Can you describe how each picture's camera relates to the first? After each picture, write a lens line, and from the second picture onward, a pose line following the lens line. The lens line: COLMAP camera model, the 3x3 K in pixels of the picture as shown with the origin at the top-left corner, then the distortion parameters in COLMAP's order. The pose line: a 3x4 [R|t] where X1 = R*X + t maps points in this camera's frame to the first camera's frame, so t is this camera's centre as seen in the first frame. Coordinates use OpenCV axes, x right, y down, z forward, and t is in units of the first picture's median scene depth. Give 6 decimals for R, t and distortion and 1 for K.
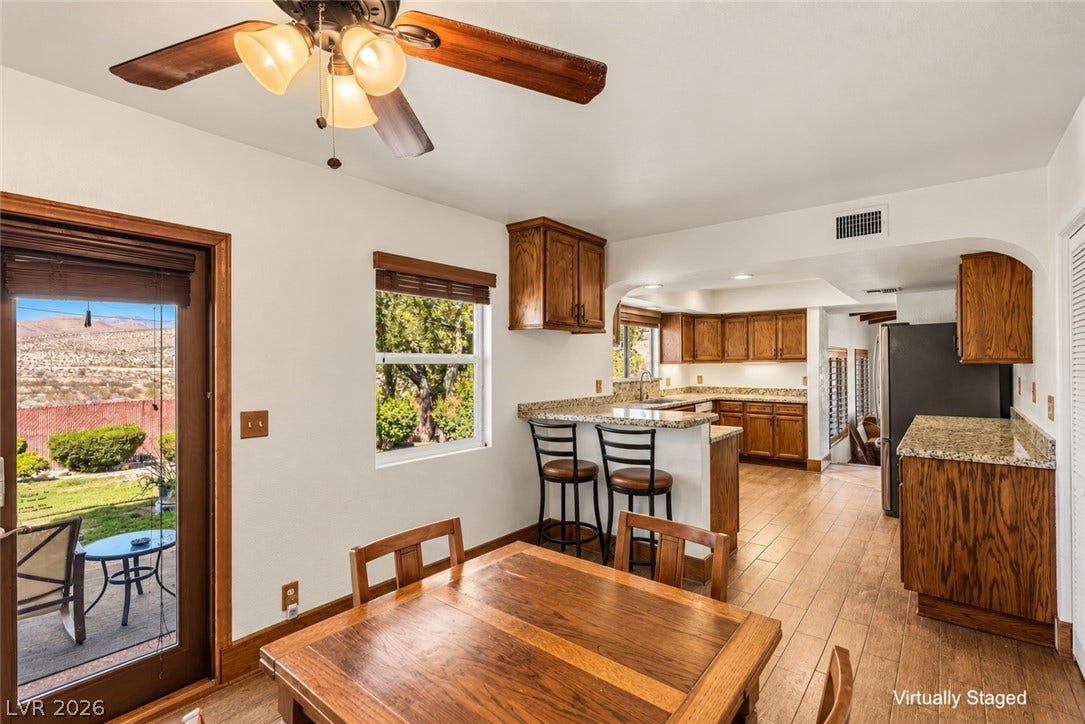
lens RADIAL K [[499.4, 0, 540.5], [0, 499.4, 360.5], [0, 0, 1]] dist [-0.004473, -0.000241]
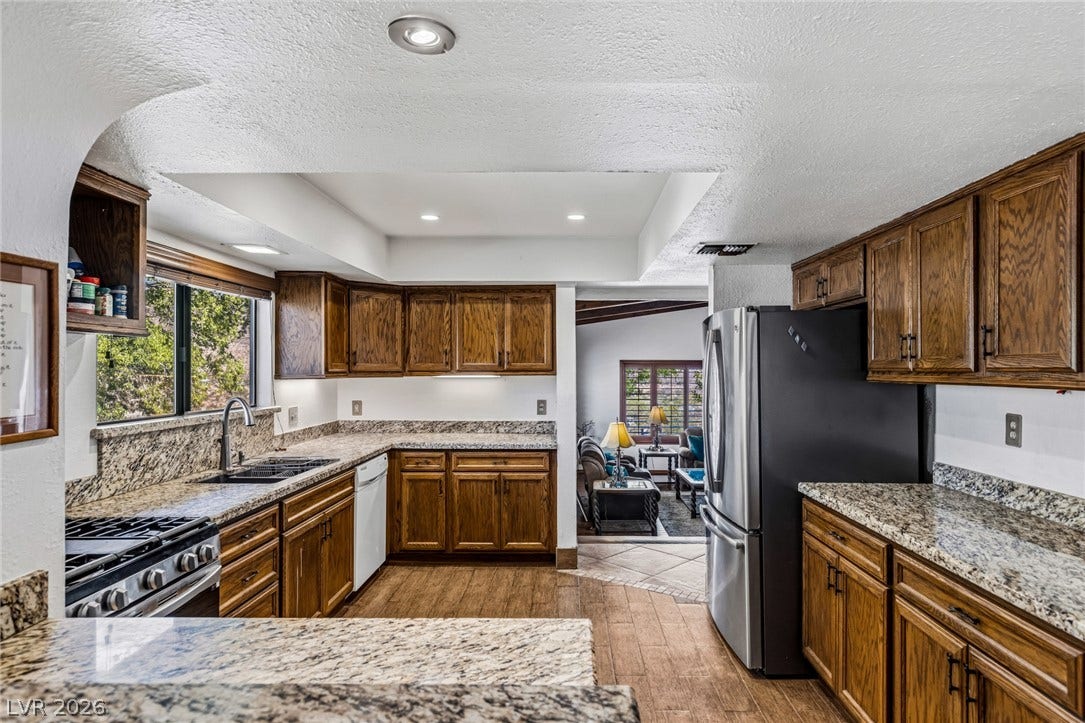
lens RADIAL K [[499.4, 0, 535.8], [0, 499.4, 366.3], [0, 0, 1]] dist [-0.004473, -0.000241]
pose [[0.758878, 0.011075, 0.651139, 0.129482], [-0.009539, 0.999937, -0.005891, -0.004708], [-0.651163, -0.001741, 0.758936, 0.522298]]
